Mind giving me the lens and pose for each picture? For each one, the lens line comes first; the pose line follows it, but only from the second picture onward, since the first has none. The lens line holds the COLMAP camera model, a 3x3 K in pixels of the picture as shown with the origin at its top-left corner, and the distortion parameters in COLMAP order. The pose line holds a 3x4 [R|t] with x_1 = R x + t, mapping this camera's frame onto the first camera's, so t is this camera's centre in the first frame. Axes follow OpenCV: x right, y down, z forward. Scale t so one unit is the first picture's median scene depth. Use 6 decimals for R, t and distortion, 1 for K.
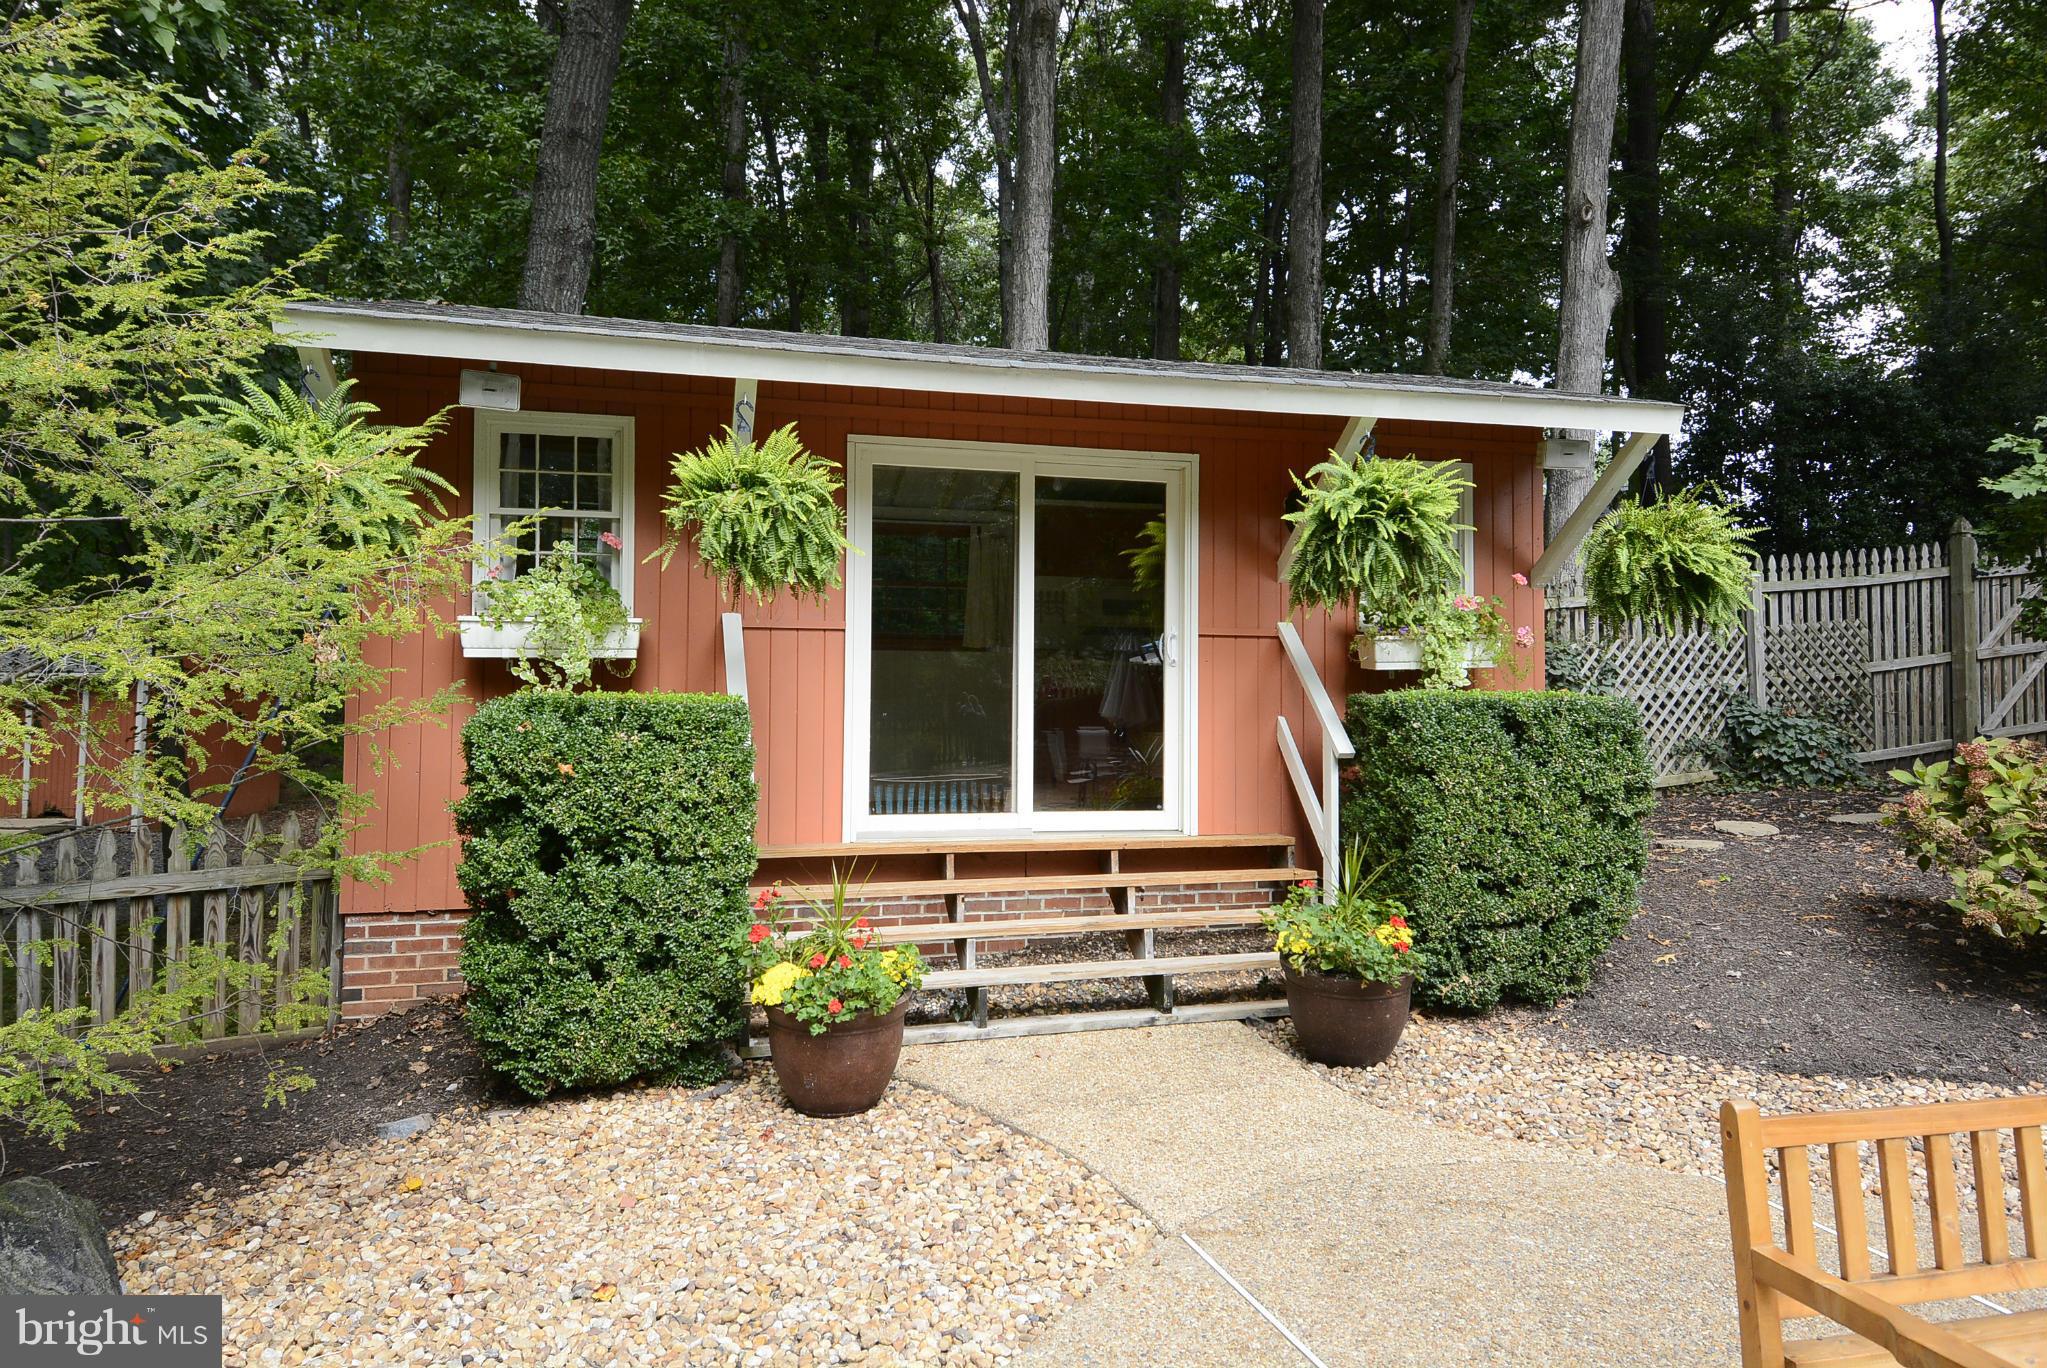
lens RADIAL K [[1056.2, 0, 1018.6], [0, 1056.2, 657.0], [0, 0, 1]] dist [0.002919, -0.000208]
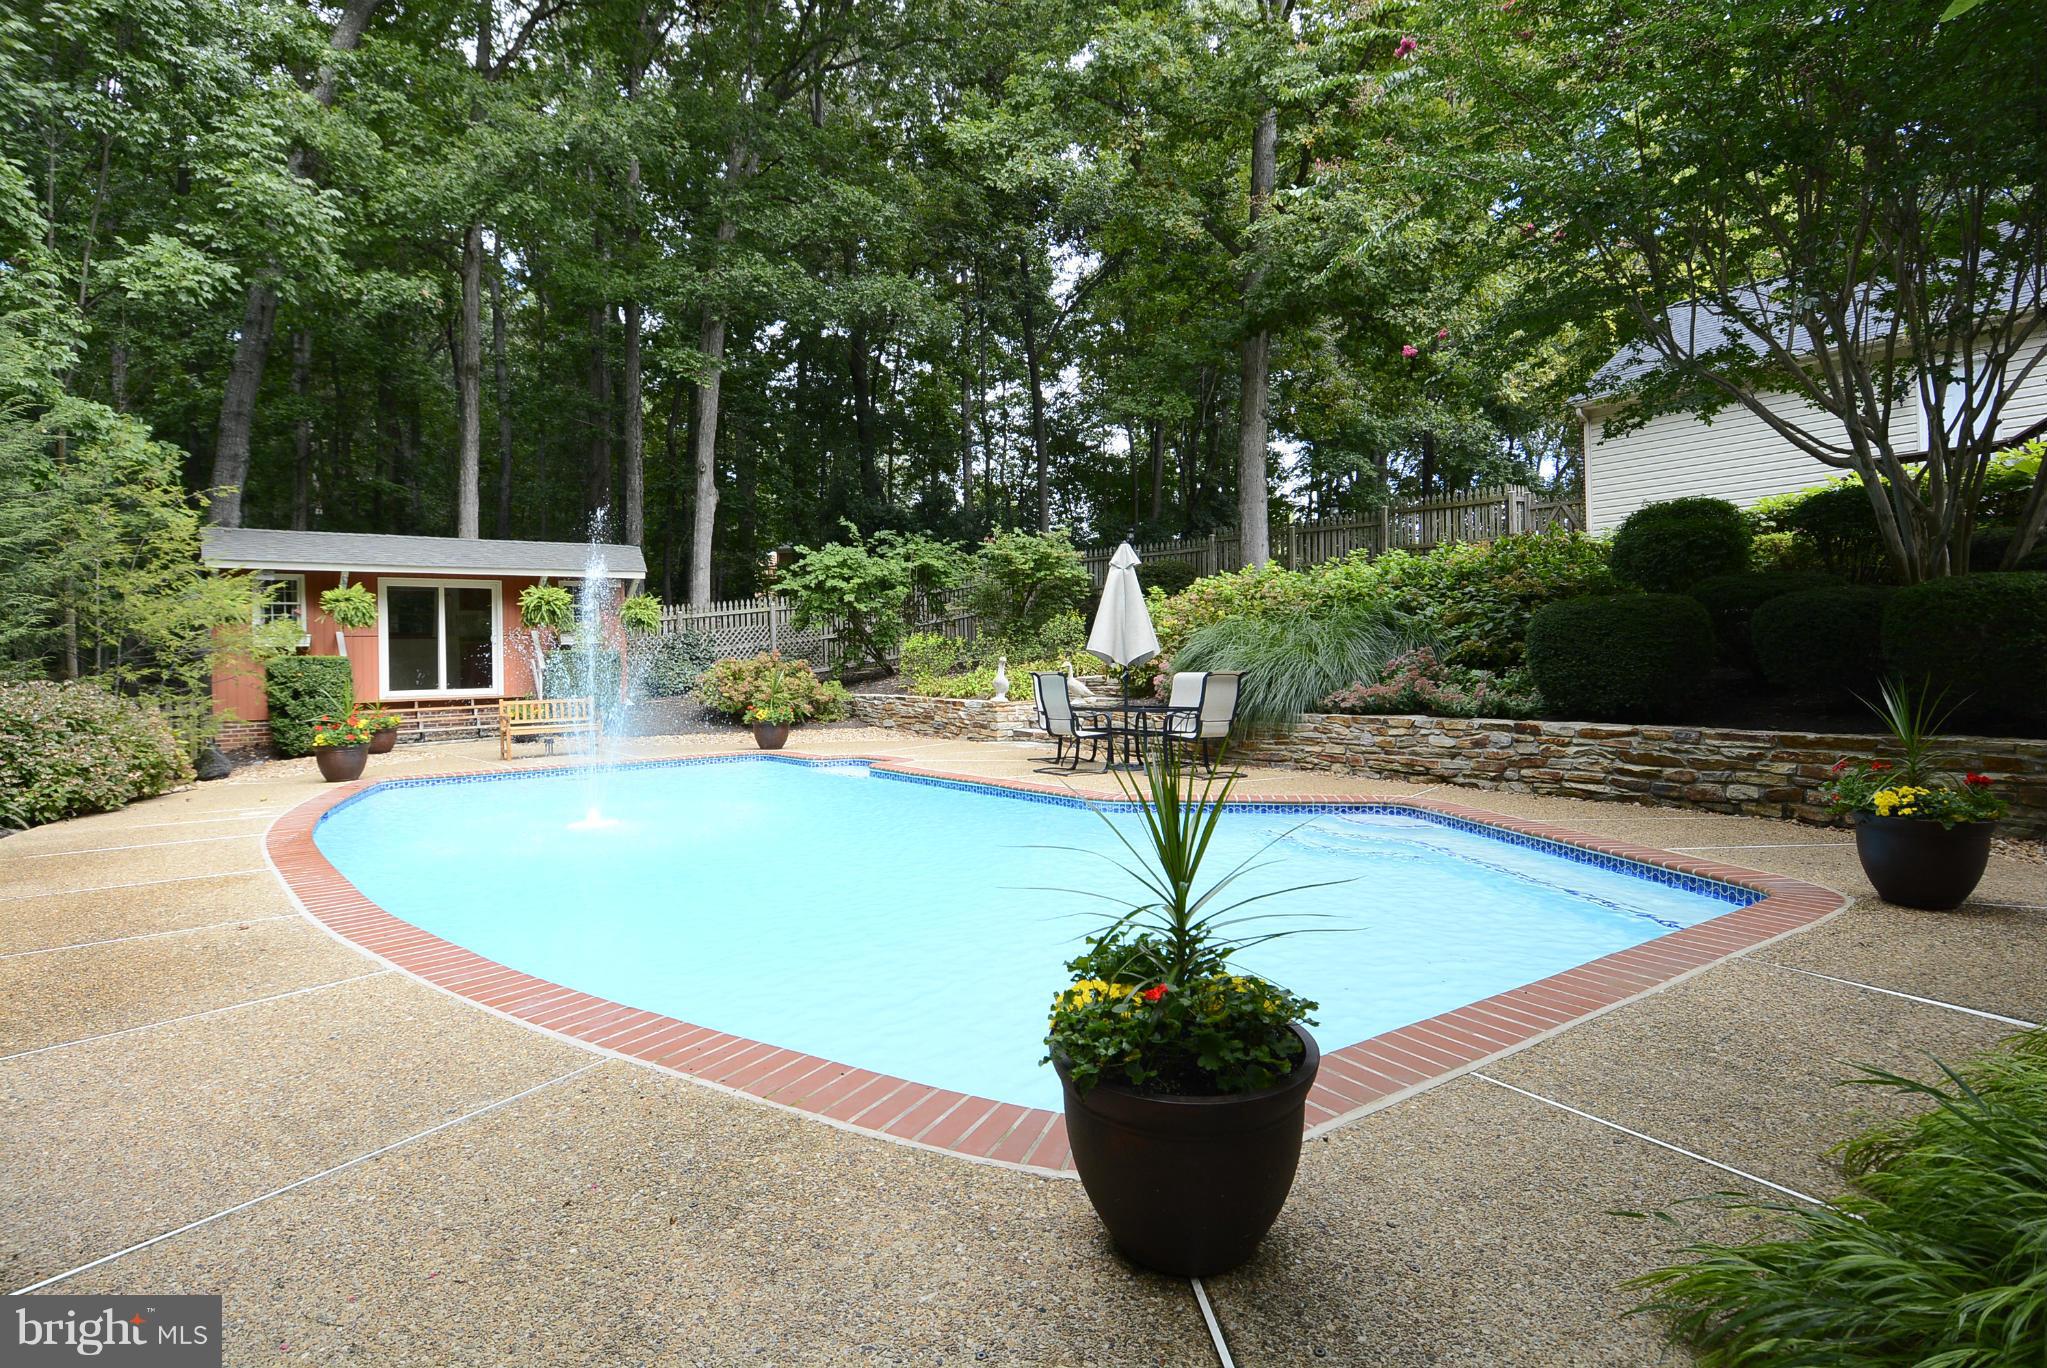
lens RADIAL K [[1056.2, 0, 1018.6], [0, 1056.2, 657.0], [0, 0, 1]] dist [0.002919, -0.000208]
pose [[0.935885, -0.022806, 0.351568, 0.596872], [0.011143, 0.999319, 0.035164, -0.060549], [-0.352130, -0.028992, 0.935502, -3.081534]]
